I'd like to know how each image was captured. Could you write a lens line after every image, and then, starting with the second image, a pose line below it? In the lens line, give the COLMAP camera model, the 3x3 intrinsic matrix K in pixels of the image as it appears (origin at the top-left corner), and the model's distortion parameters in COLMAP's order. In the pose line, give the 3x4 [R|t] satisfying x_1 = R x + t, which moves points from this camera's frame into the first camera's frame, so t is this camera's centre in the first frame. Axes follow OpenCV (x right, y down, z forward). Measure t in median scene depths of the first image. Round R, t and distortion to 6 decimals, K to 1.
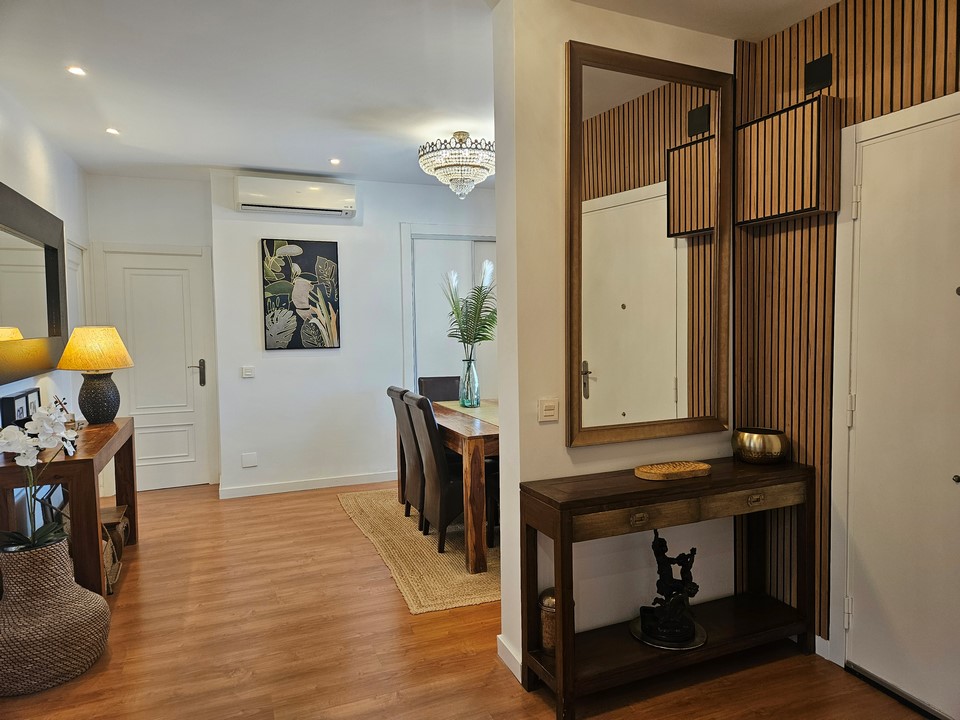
lens RADIAL K [[640.0, 0, 484.3], [0, 640.0, 357.9], [0, 0, 1]] dist [0.067324, -0.058397]
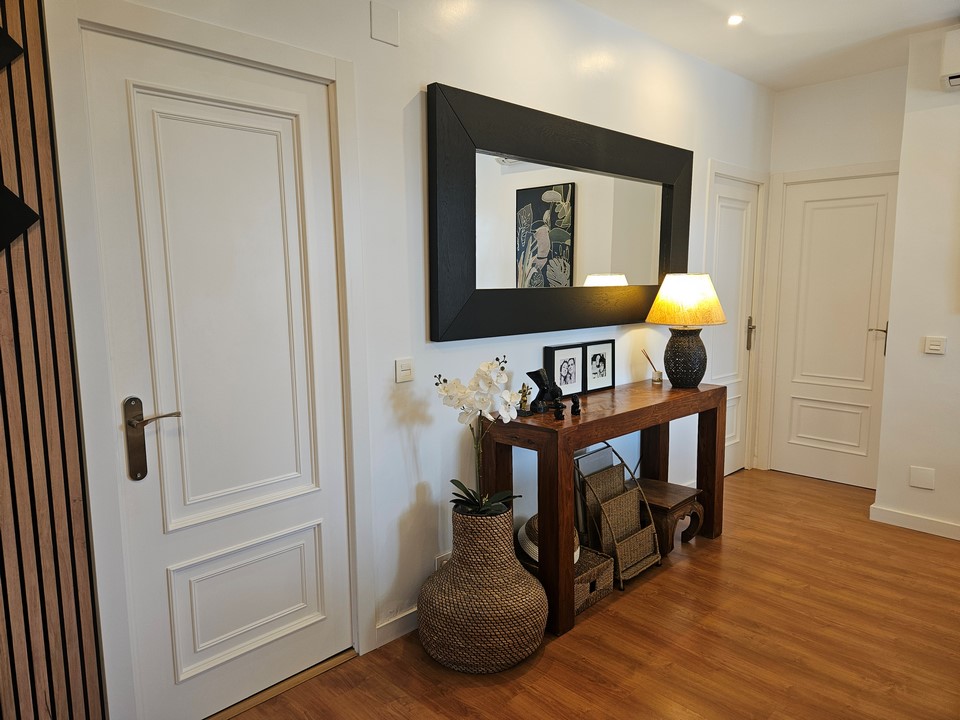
lens RADIAL K [[640.0, 0, 477.2], [0, 640.0, 355.9], [0, 0, 1]] dist [0.067324, -0.058397]
pose [[0.381837, 0.118315, -0.916625, 0.076169], [-0.050227, 0.992963, 0.107246, -0.017764], [0.922864, 0.005089, 0.385093, 0.419588]]
